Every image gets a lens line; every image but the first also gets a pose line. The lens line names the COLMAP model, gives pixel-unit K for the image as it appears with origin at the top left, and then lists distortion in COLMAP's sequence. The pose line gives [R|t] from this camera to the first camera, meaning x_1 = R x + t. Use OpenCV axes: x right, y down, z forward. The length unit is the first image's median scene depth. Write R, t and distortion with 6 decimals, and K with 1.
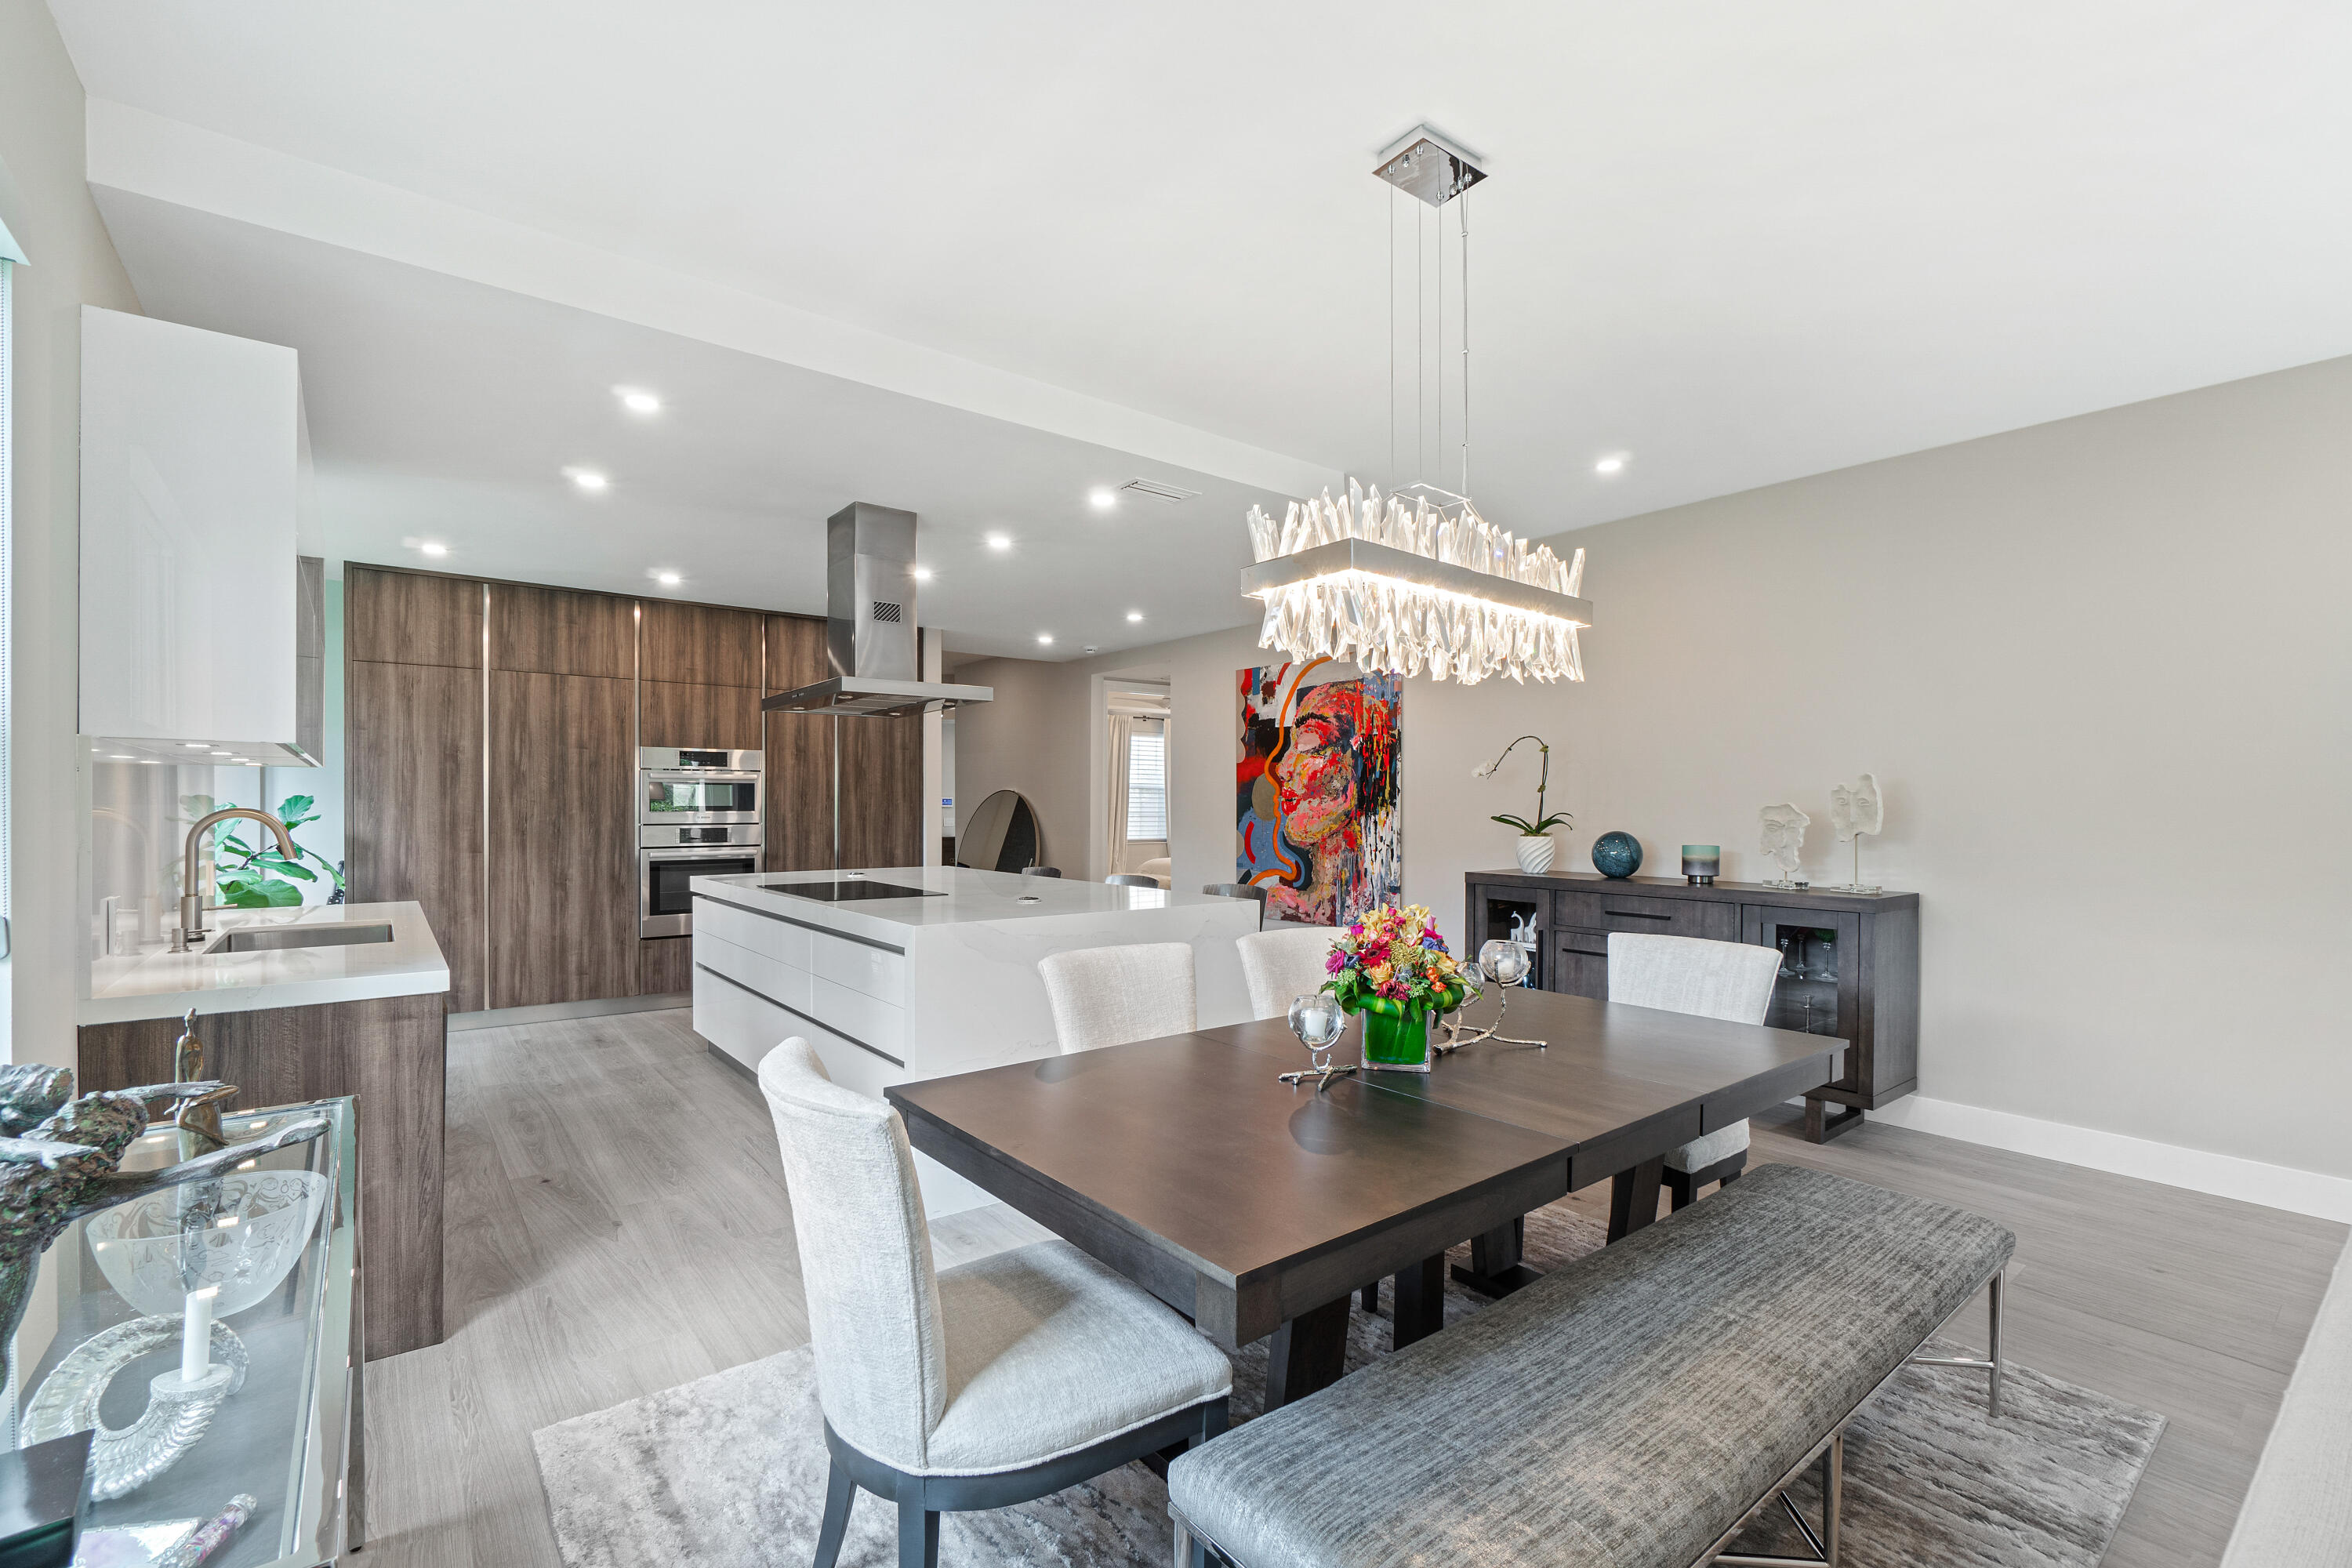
lens RADIAL K [[1016.9, 0, 1168.0], [0, 1016.9, 801.3], [0, 0, 1]] dist [-0.000575, -0.000148]
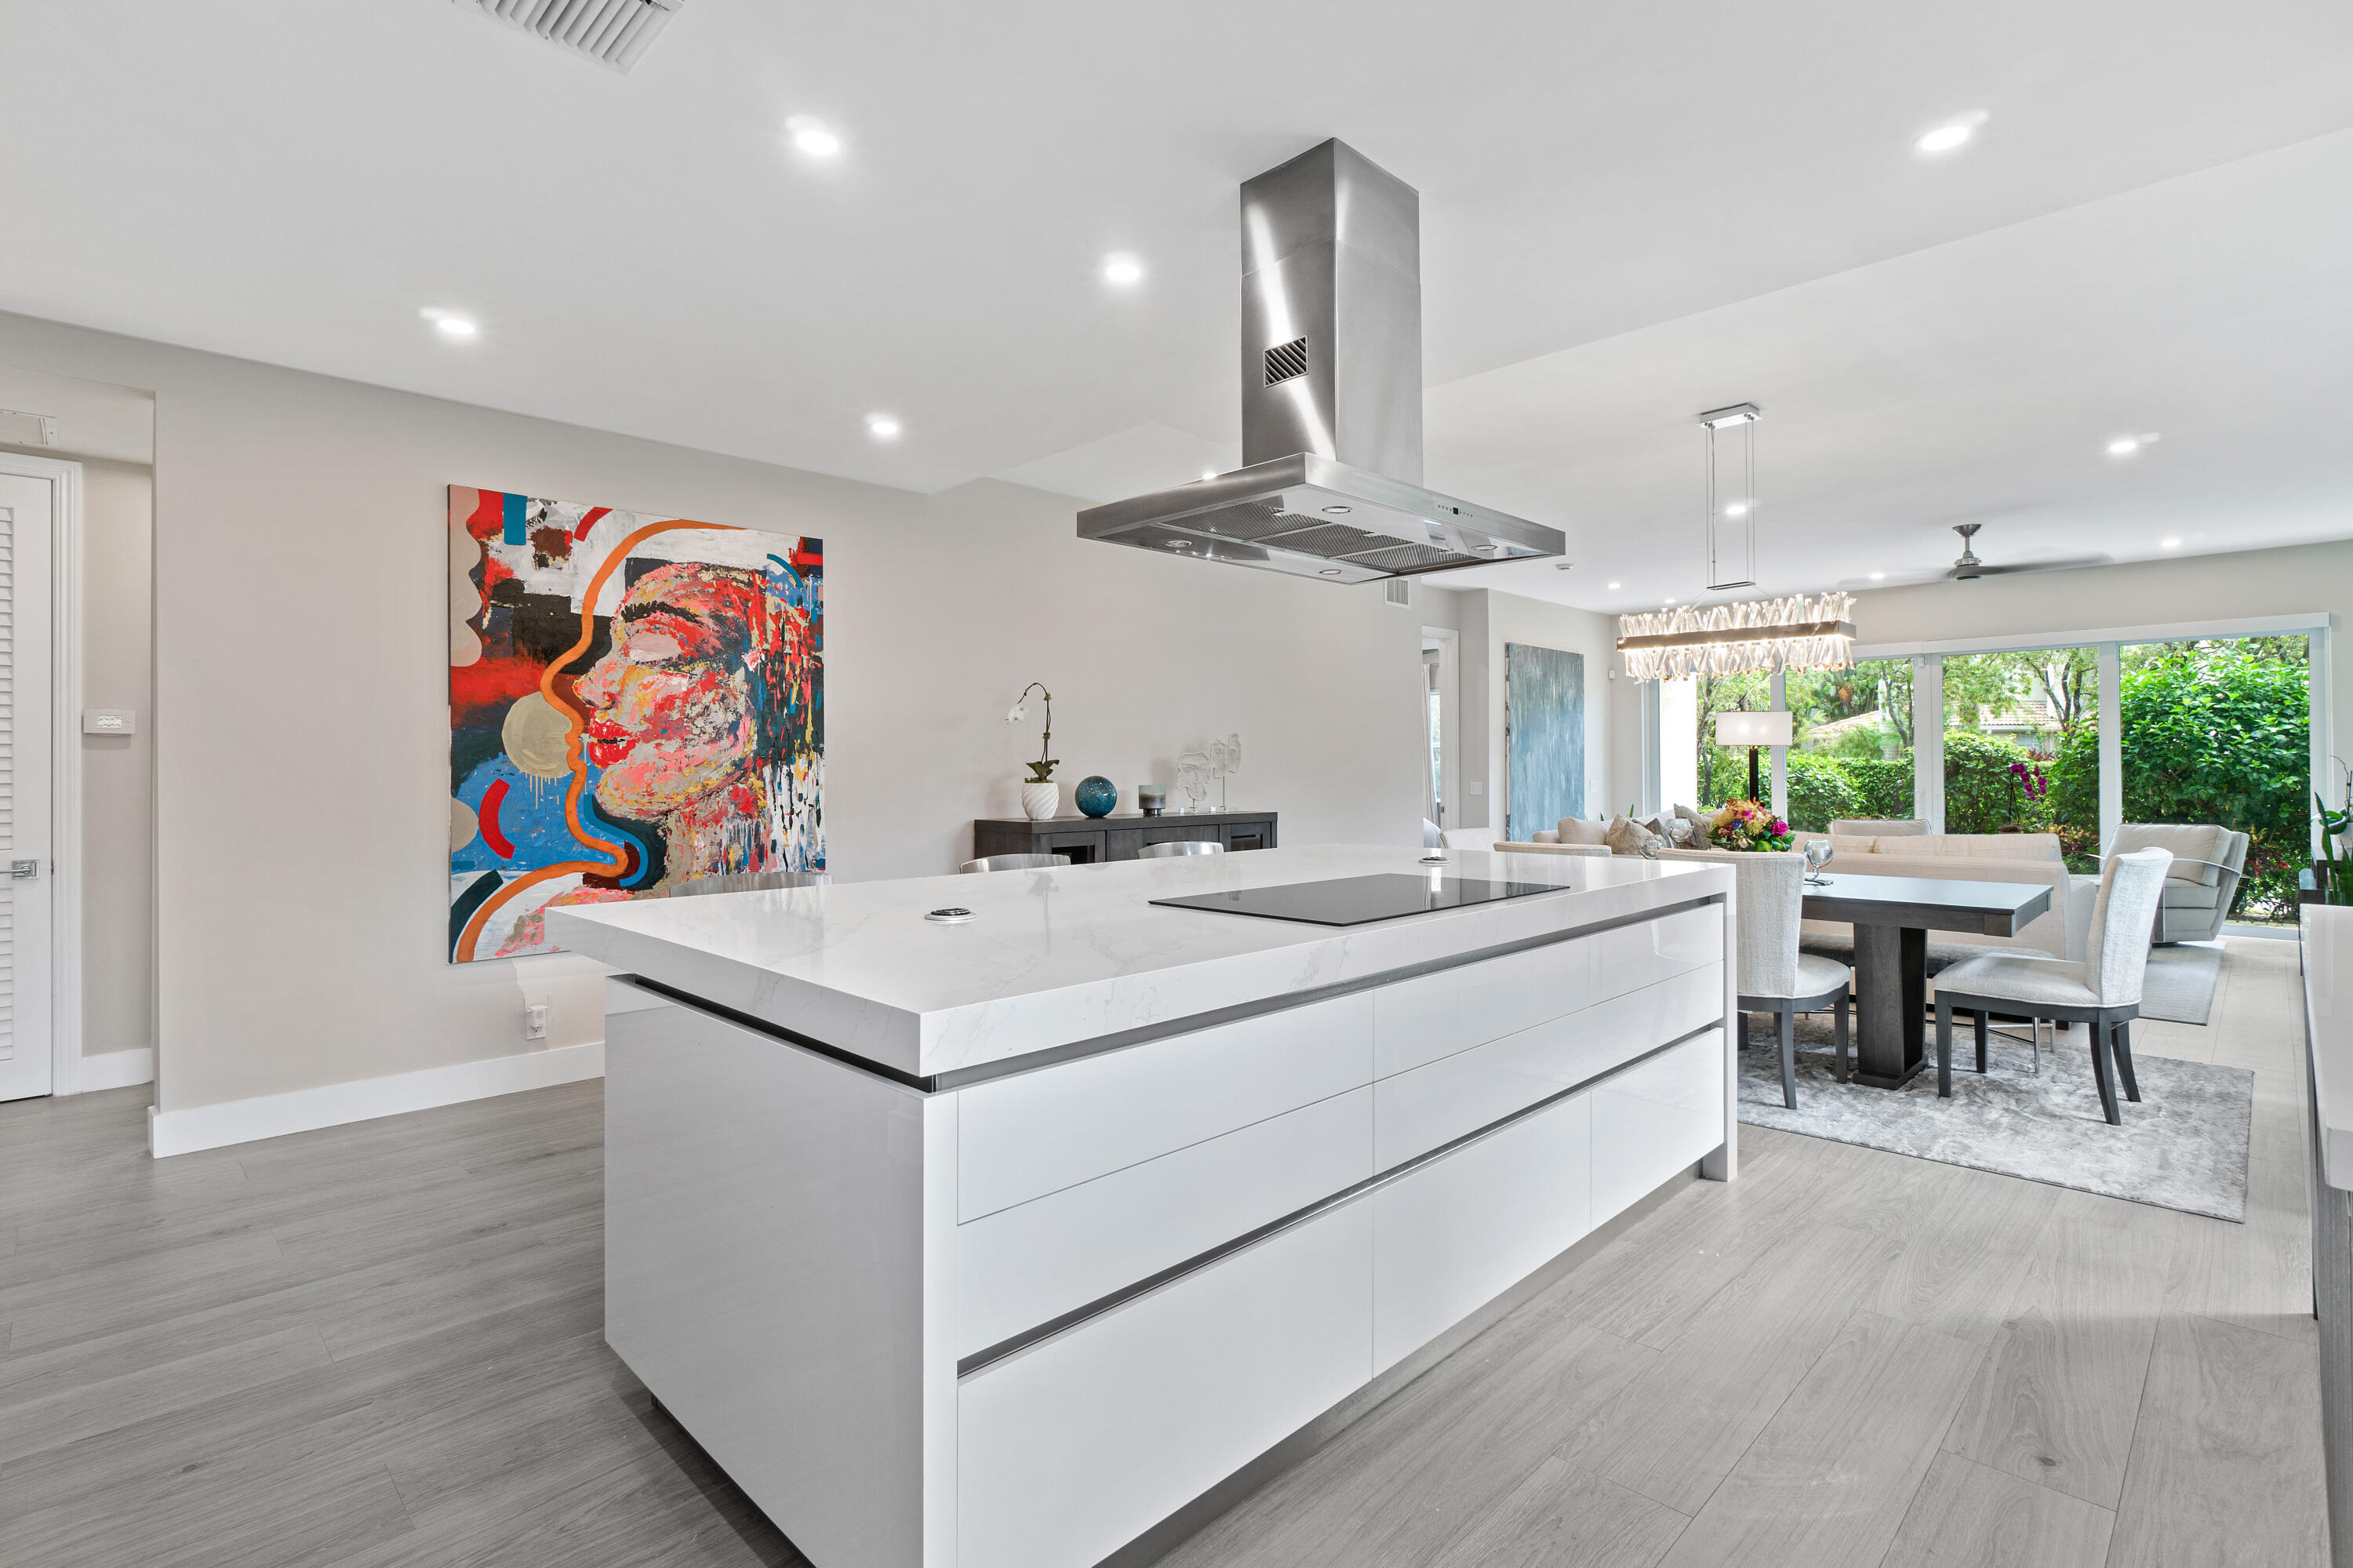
lens RADIAL K [[1100.8, 0, 1176.3], [0, 1100.8, 763.7], [0, 0, 1]] dist [-0.002248, 0.000146]
pose [[-0.120910, 0.000413, 0.992663, -0.569572], [0.000024, 1.000000, -0.000413, 0.012286], [-0.992663, -0.000026, -0.120910, 0.771868]]
